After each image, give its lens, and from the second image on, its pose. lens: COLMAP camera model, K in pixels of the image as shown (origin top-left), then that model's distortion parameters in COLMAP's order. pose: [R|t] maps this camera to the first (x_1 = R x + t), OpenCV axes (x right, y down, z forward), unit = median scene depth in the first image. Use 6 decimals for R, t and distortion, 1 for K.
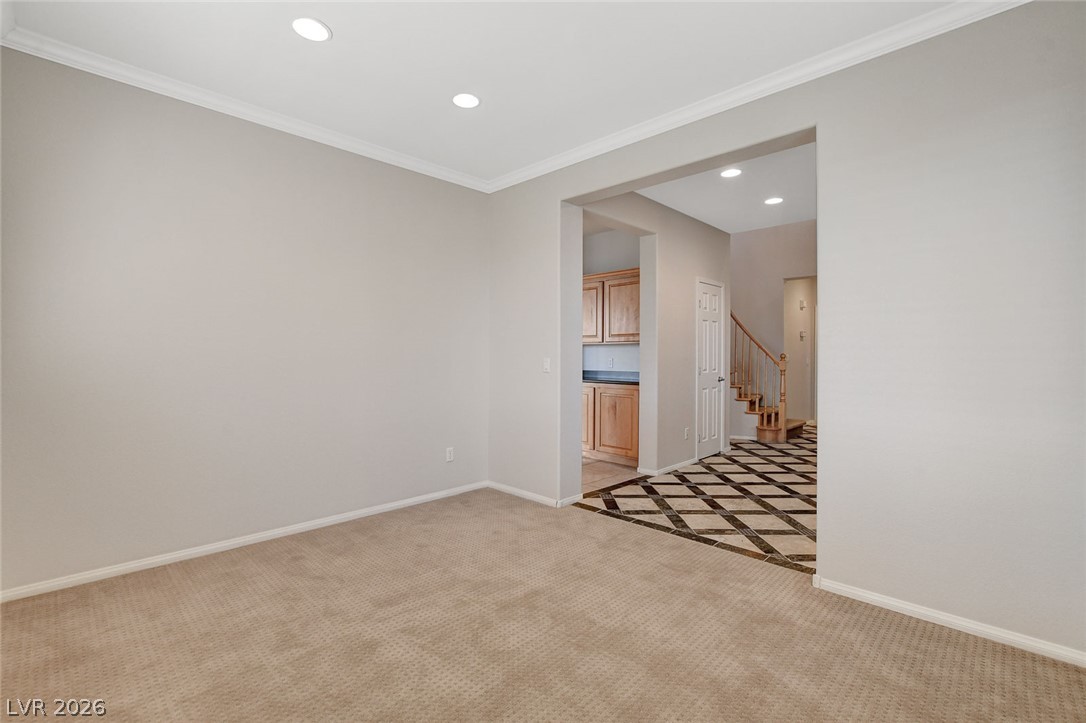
lens RADIAL K [[495.7, 0, 546.0], [0, 495.7, 358.9], [0, 0, 1]] dist [-0.016993, 0.000851]
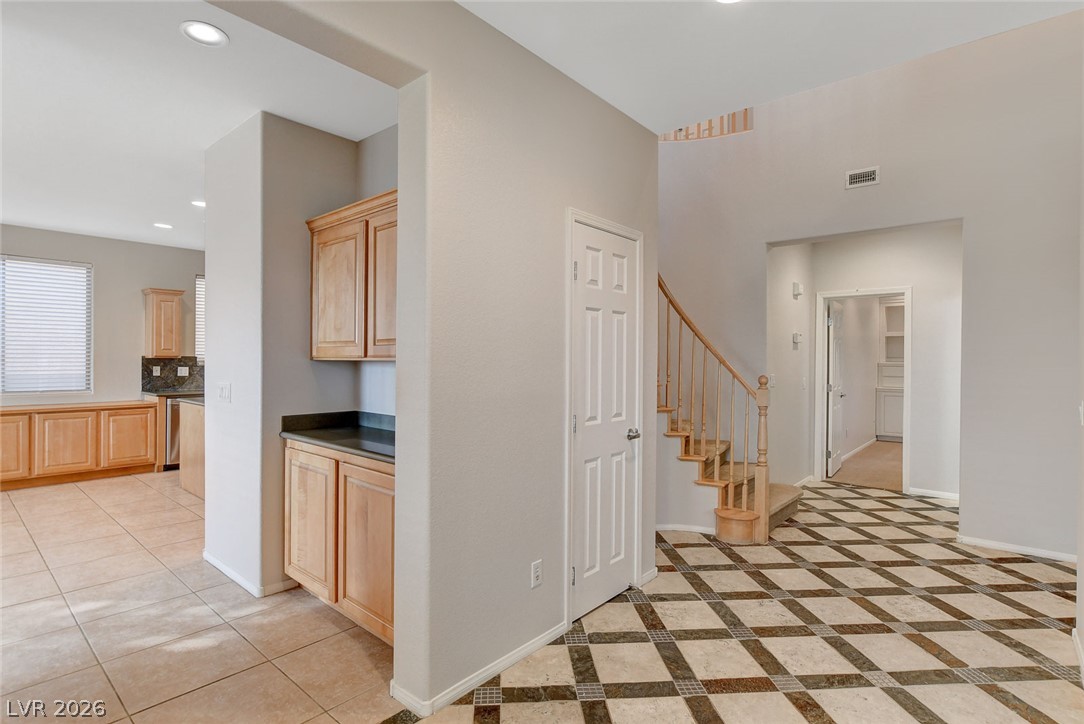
lens RADIAL K [[532.2, 0, 541.6], [0, 532.2, 368.4], [0, 0, 1]] dist [-0.001227, 0.000019]
pose [[0.998930, 0.001674, 0.046212, 0.209190], [-0.002257, 0.999918, 0.012569, -0.024577], [-0.046187, -0.012660, 0.998853, 0.427365]]
